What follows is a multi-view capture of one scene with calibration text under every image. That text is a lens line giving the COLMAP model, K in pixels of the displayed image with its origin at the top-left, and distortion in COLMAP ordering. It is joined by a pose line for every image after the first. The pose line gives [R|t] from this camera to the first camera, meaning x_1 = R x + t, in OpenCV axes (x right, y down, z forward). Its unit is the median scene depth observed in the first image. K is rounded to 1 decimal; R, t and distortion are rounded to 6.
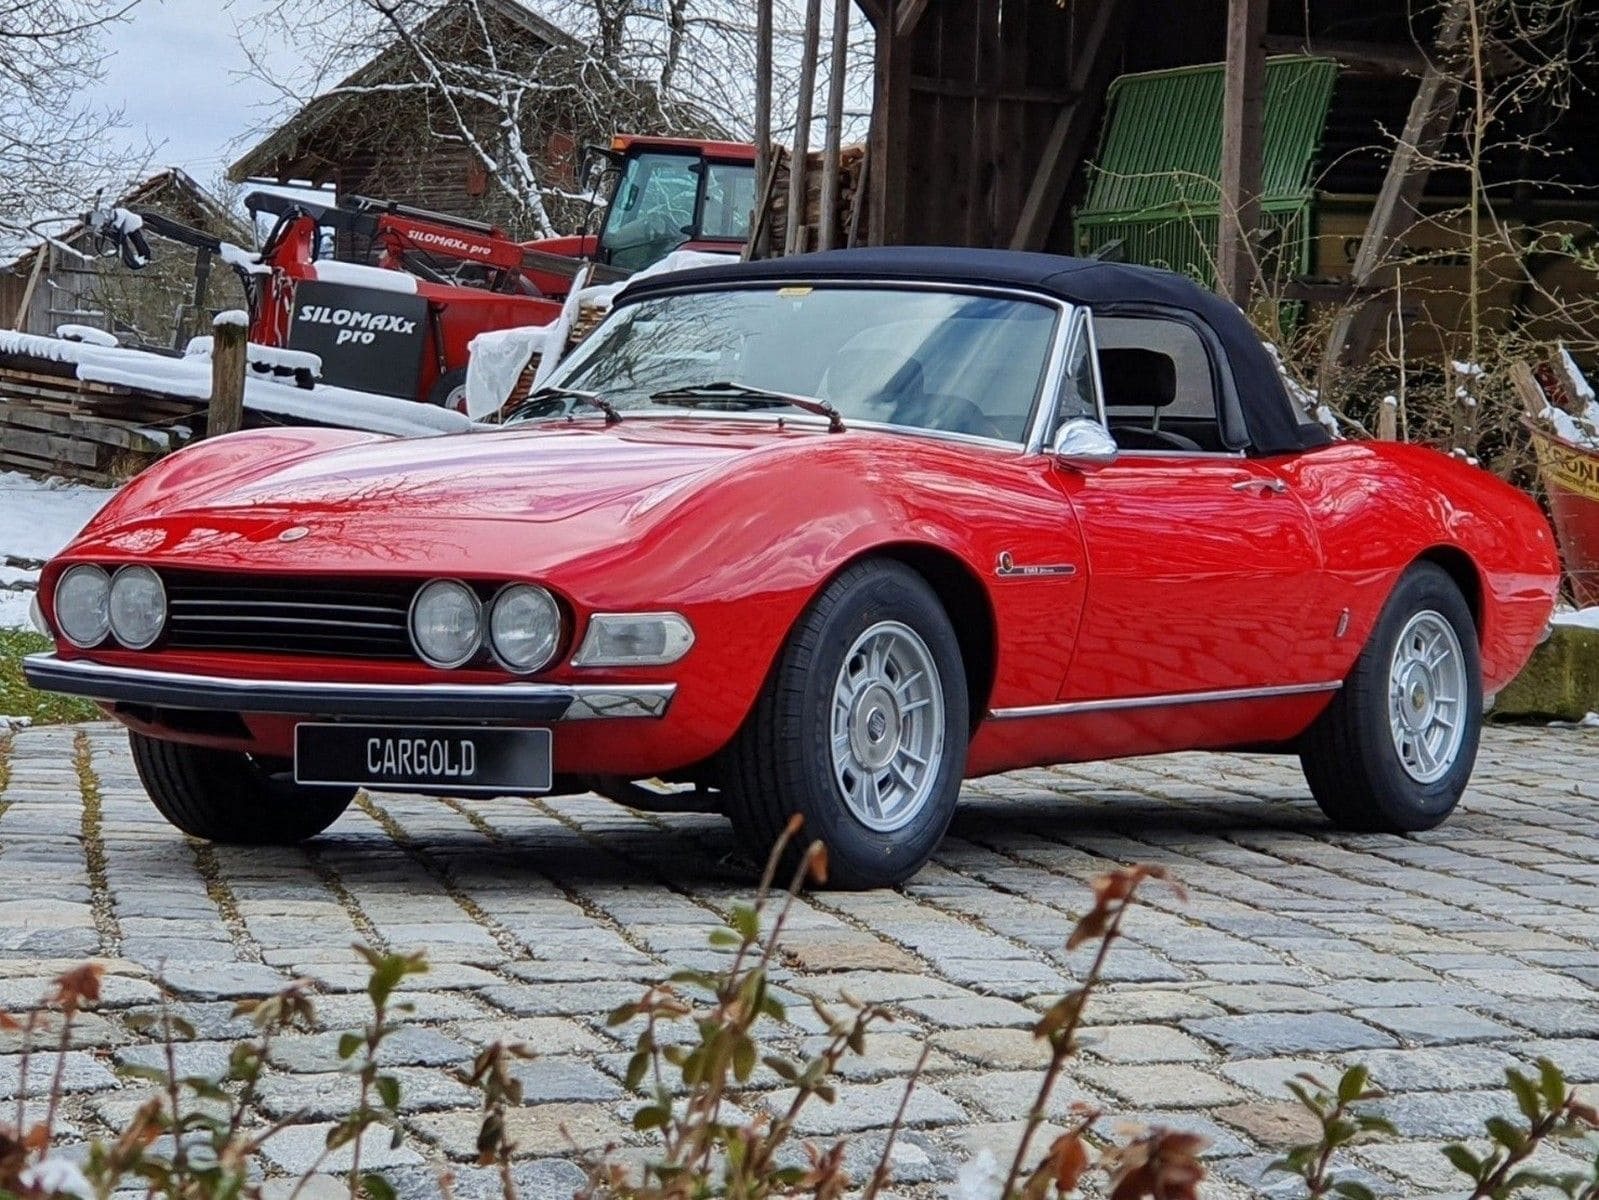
lens RADIAL K [[4630.8, 0, 736.0], [0, 4630.8, 504.1], [0, 0, 1]] dist [-0.091763, 8.342311]
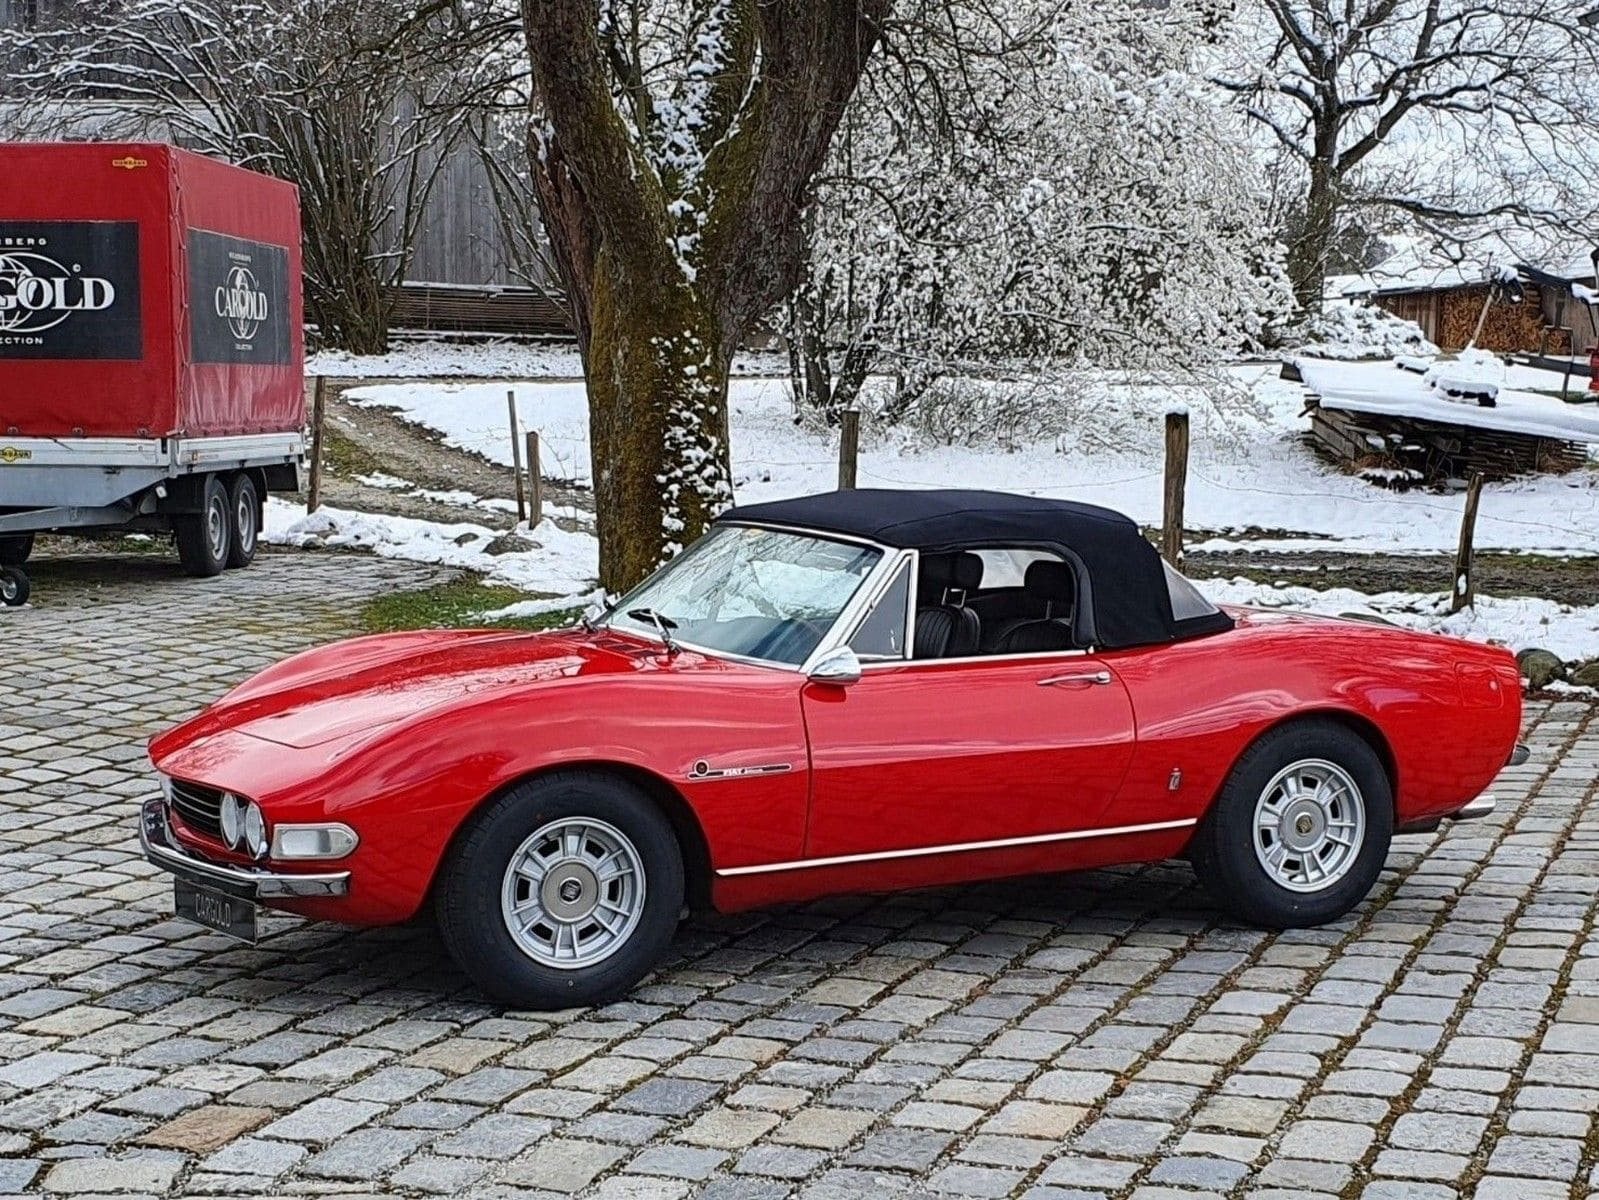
lens RADIAL K [[2707.7, 0, 796.8], [0, 2707.7, 726.1], [0, 0, 1]] dist [0.327137, -1.390379]
pose [[0.868211, 0.040052, -0.494576, 0.260229], [0.020518, 0.992987, 0.116433, -0.050136], [0.495771, -0.111236, 0.861300, 0.182962]]
